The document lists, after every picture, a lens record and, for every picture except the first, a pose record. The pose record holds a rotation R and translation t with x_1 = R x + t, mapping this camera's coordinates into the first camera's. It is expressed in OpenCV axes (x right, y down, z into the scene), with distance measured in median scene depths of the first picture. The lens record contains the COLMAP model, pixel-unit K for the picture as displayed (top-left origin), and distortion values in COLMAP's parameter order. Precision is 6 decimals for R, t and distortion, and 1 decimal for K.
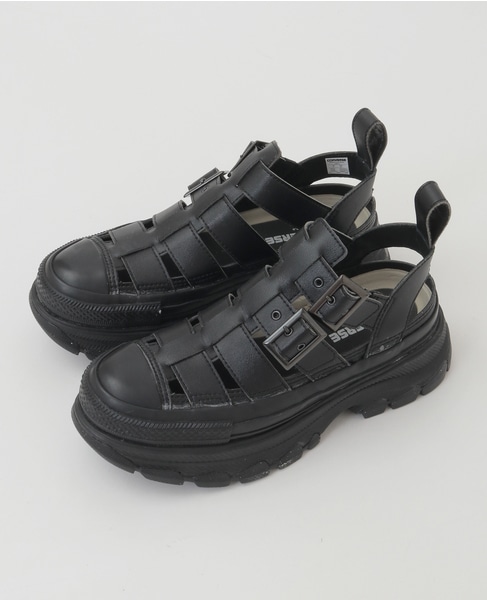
lens RADIAL K [[883.9, 0, 243.5], [0, 883.9, 300.0], [0, 0, 1]] dist [-0.011552, 0.004423]
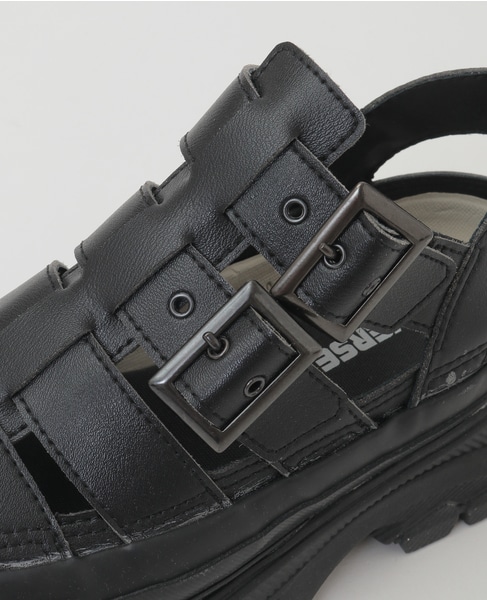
lens RADIAL K [[1130.5, 0, 243.5], [0, 1130.5, 300.0], [0, 0, 1]] dist [-0.029215, -0.167114]
pose [[0.991991, -0.046535, 0.117424, 0.007134], [0.049517, 0.998517, -0.022602, 0.026509], [-0.116198, 0.028236, 0.992825, 0.518687]]
